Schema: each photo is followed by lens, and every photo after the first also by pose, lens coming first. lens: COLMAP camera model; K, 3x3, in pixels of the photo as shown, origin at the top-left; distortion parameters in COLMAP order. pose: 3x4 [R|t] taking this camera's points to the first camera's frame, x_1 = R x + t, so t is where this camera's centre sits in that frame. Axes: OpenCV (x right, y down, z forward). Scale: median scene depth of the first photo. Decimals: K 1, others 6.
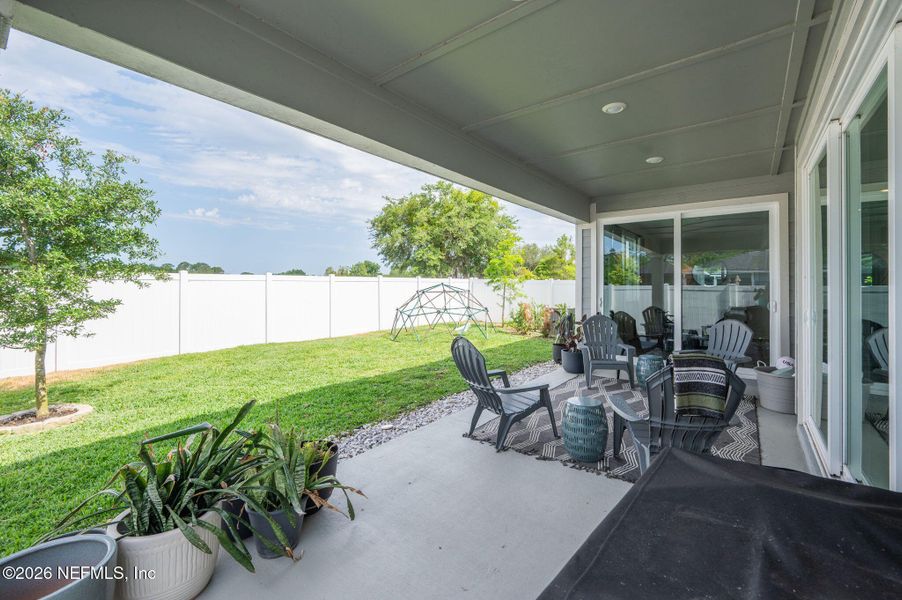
lens RADIAL K [[384.6, 0, 465.0], [0, 384.6, 297.5], [0, 0, 1]] dist [0.000738, 0.000374]
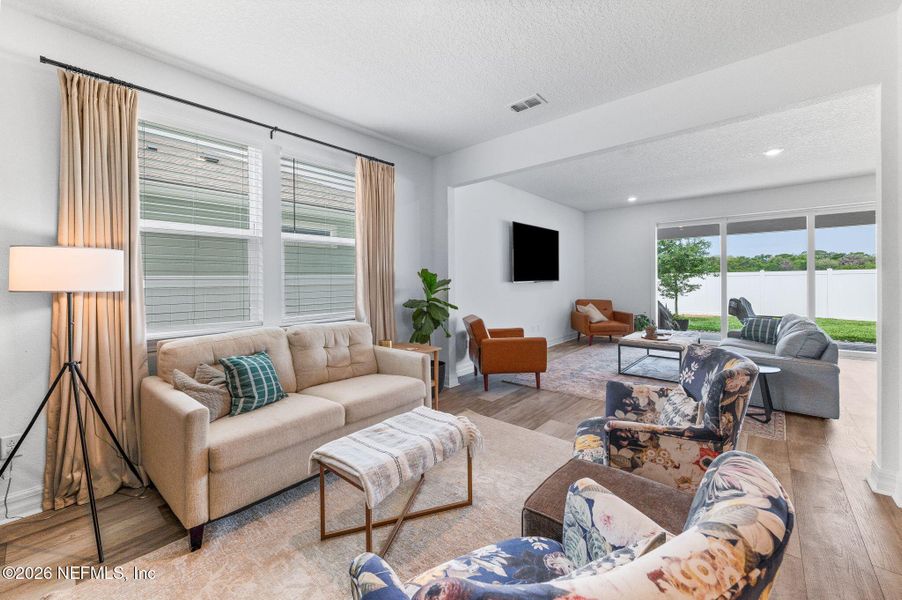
lens RADIAL K [[366.2, 0, 451.6], [0, 366.2, 291.0], [0, 0, 1]] dist [0.001452, 0.000183]
pose [[-0.070569, 0.029758, -0.997063, 2.557151], [-0.019828, 0.999316, 0.031229, 0.010285], [0.997310, 0.021974, -0.069931, -0.732288]]
